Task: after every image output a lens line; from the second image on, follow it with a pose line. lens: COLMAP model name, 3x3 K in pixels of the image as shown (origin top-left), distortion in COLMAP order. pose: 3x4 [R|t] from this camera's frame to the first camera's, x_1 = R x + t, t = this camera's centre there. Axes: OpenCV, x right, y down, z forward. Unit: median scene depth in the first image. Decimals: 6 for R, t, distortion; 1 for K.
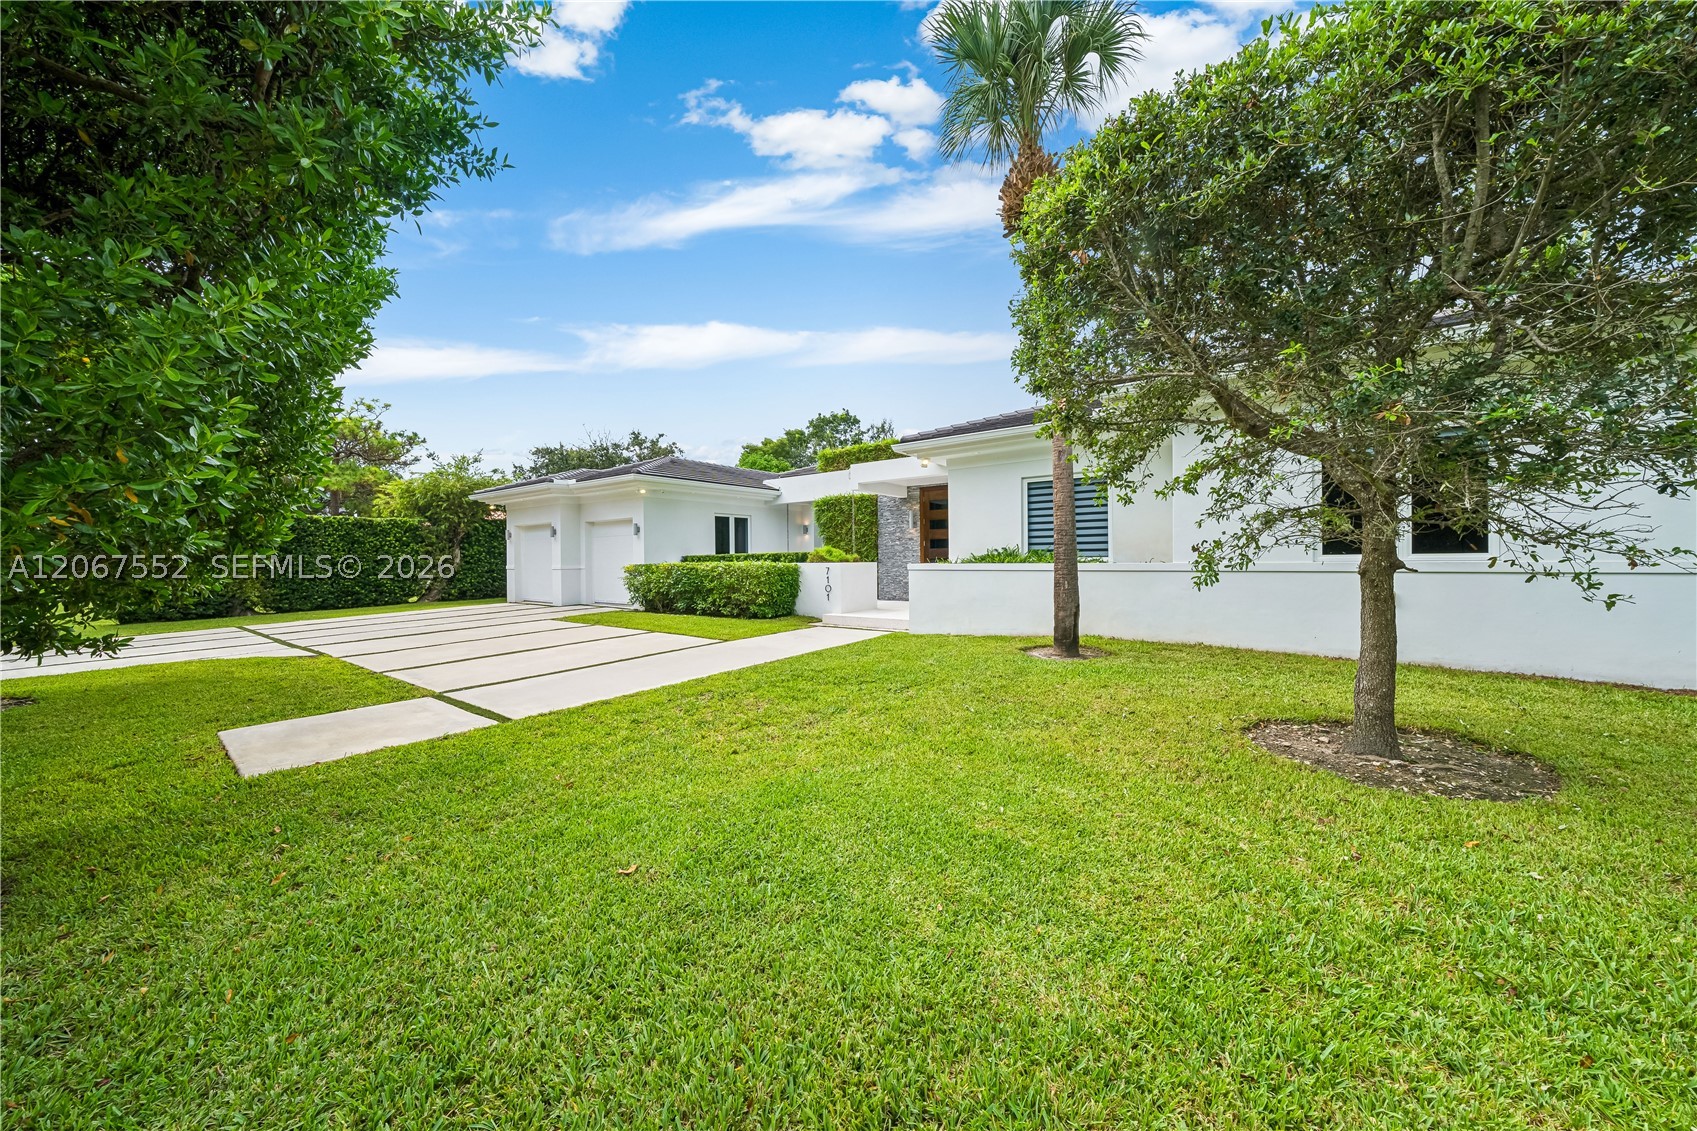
lens RADIAL K [[587.9, 0, 843.3], [0, 587.9, 559.1], [0, 0, 1]] dist [-0.010636, -0.000019]
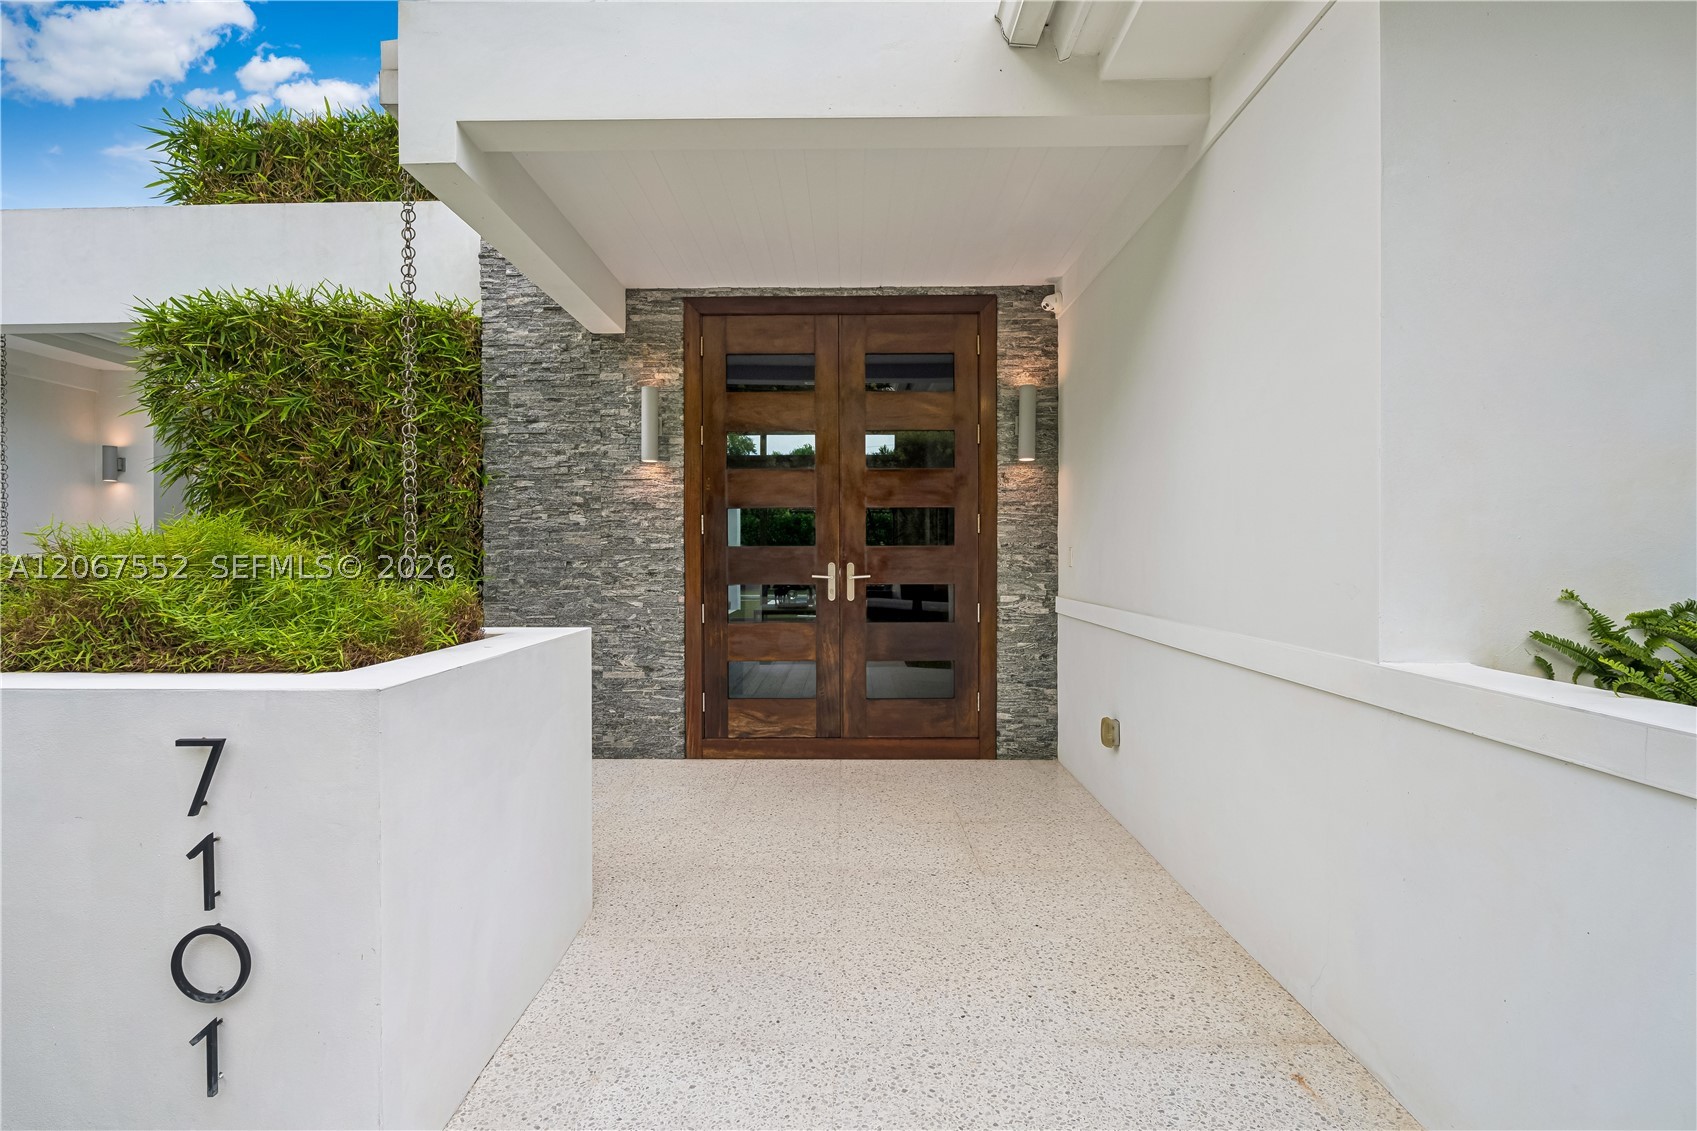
lens RADIAL K [[812.4, 0, 835.1], [0, 812.4, 566.4], [0, 0, 1]] dist [-0.002182, -0.000001]
pose [[0.814269, 0.001207, 0.580486, -0.014327], [-0.006787, 0.999949, 0.007442, -0.010707], [-0.580448, -0.010000, 0.814236, 0.625830]]
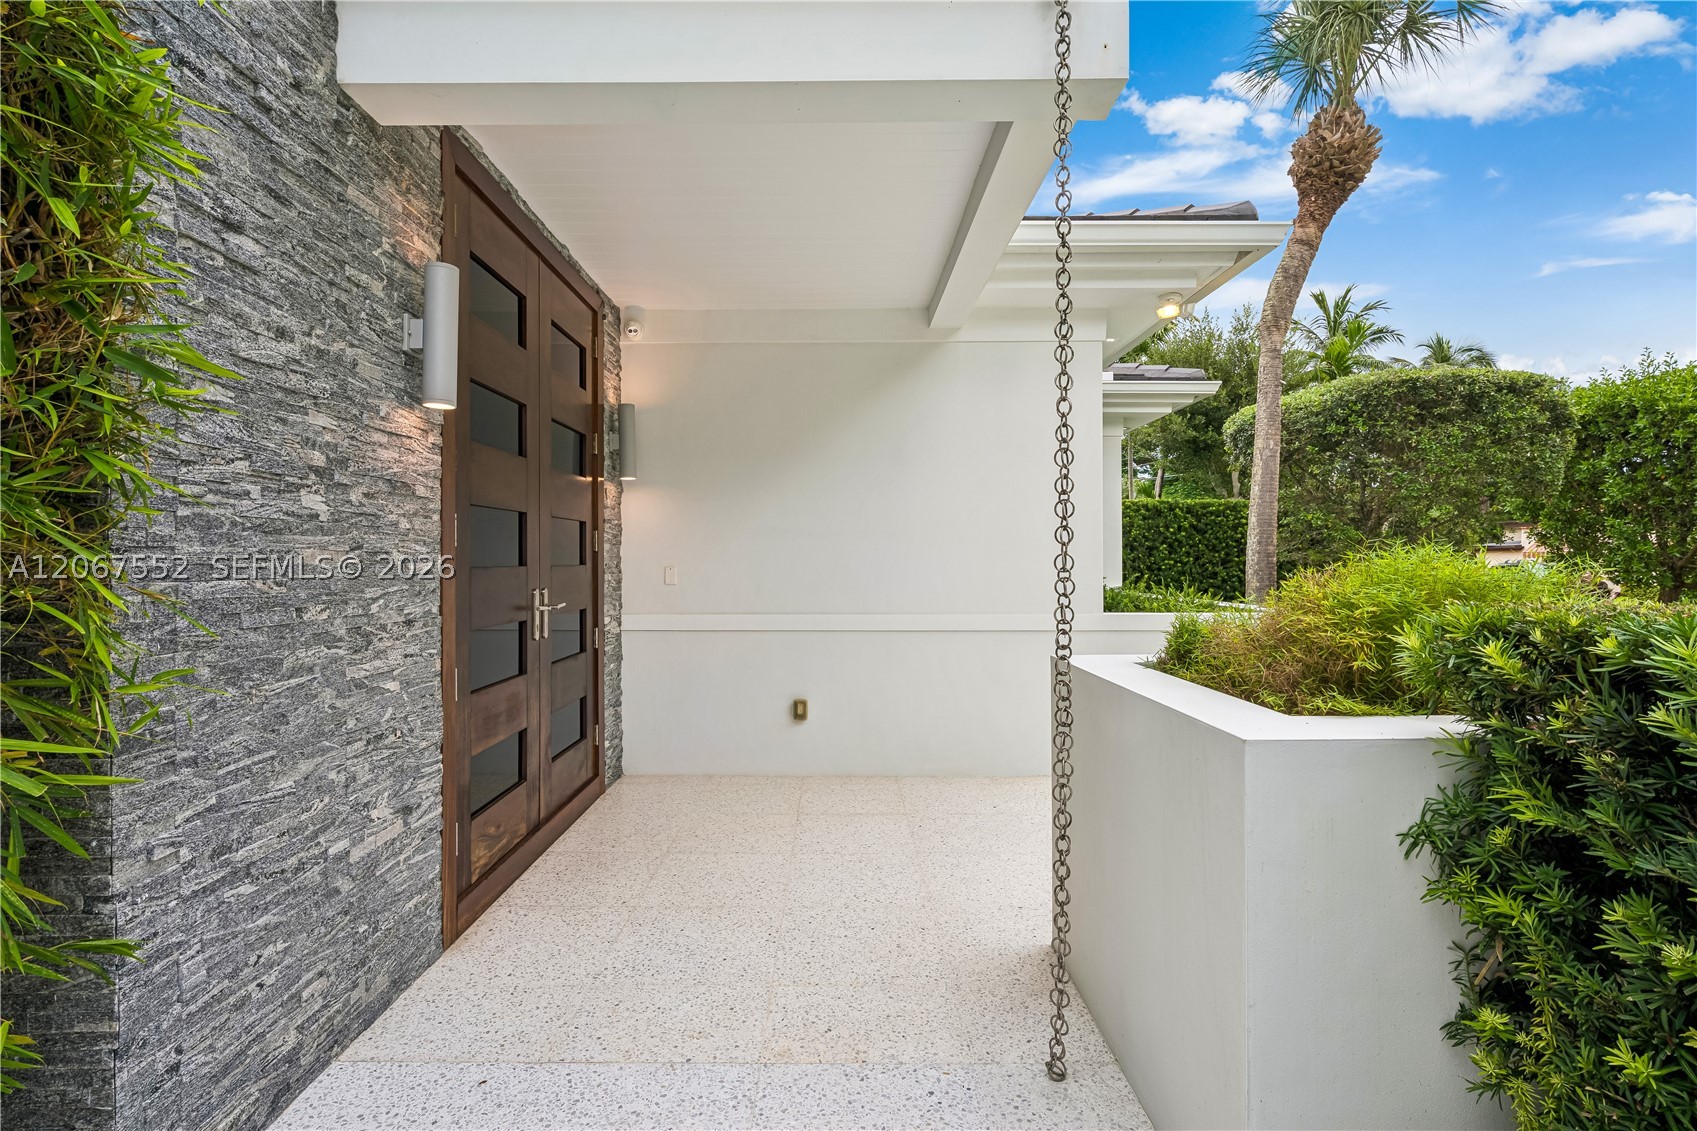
lens RADIAL K [[812.4, 0, 835.1], [0, 812.4, 566.4], [0, 0, 1]] dist [-0.002182, -0.000001]
pose [[-0.596043, 0.007194, 0.802920, -0.068320], [0.010234, 0.999947, -0.001362, -0.014985], [-0.802887, 0.007405, -0.596085, 0.949036]]
